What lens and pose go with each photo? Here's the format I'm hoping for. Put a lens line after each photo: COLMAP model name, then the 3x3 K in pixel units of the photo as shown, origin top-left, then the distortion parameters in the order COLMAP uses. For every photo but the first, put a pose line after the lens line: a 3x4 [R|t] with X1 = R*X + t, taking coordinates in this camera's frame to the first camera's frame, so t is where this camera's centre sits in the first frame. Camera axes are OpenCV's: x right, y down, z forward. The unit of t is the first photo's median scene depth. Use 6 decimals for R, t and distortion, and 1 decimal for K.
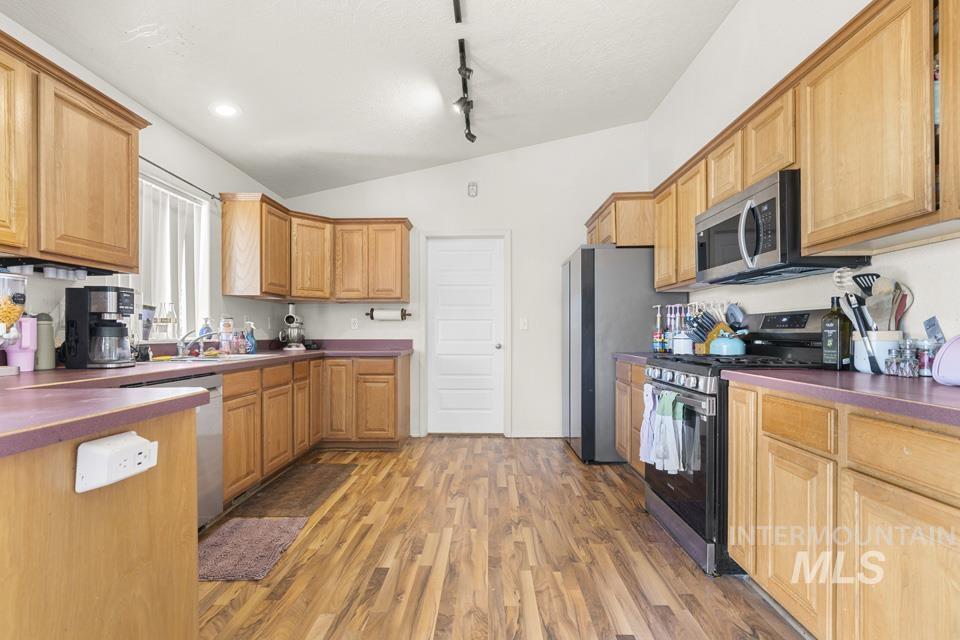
lens RADIAL K [[436.0, 0, 482.2], [0, 436.0, 334.4], [0, 0, 1]] dist [-0.002572, 0.000860]
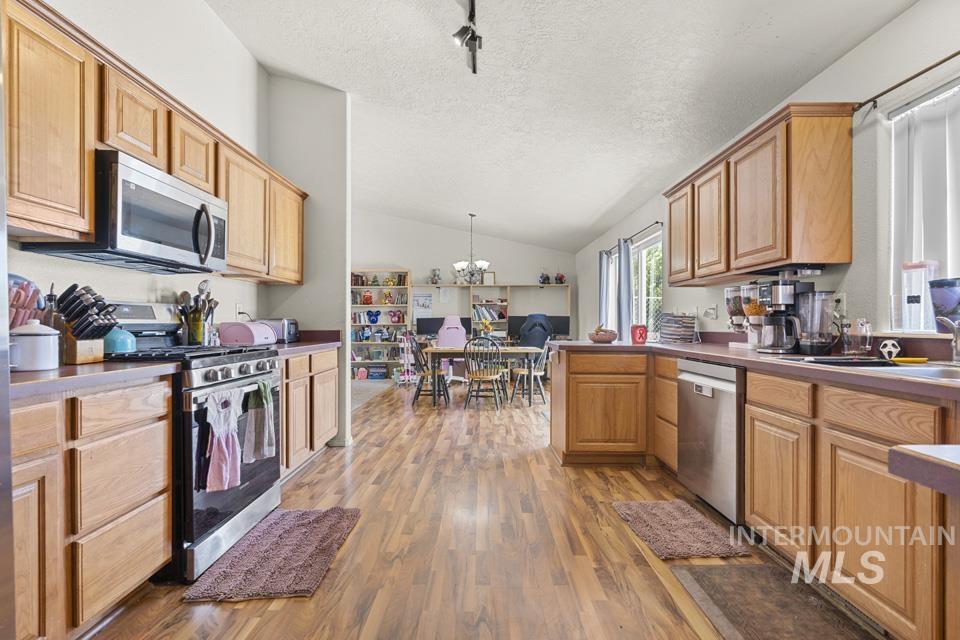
lens RADIAL K [[434.2, 0, 482.3], [0, 434.2, 324.7], [0, 0, 1]] dist [-0.001844, 0.000585]
pose [[-0.999906, 0.001903, -0.013612, -0.065605], [0.001798, 0.999969, 0.007718, -0.006281], [0.013626, 0.007693, -0.999878, 1.771493]]
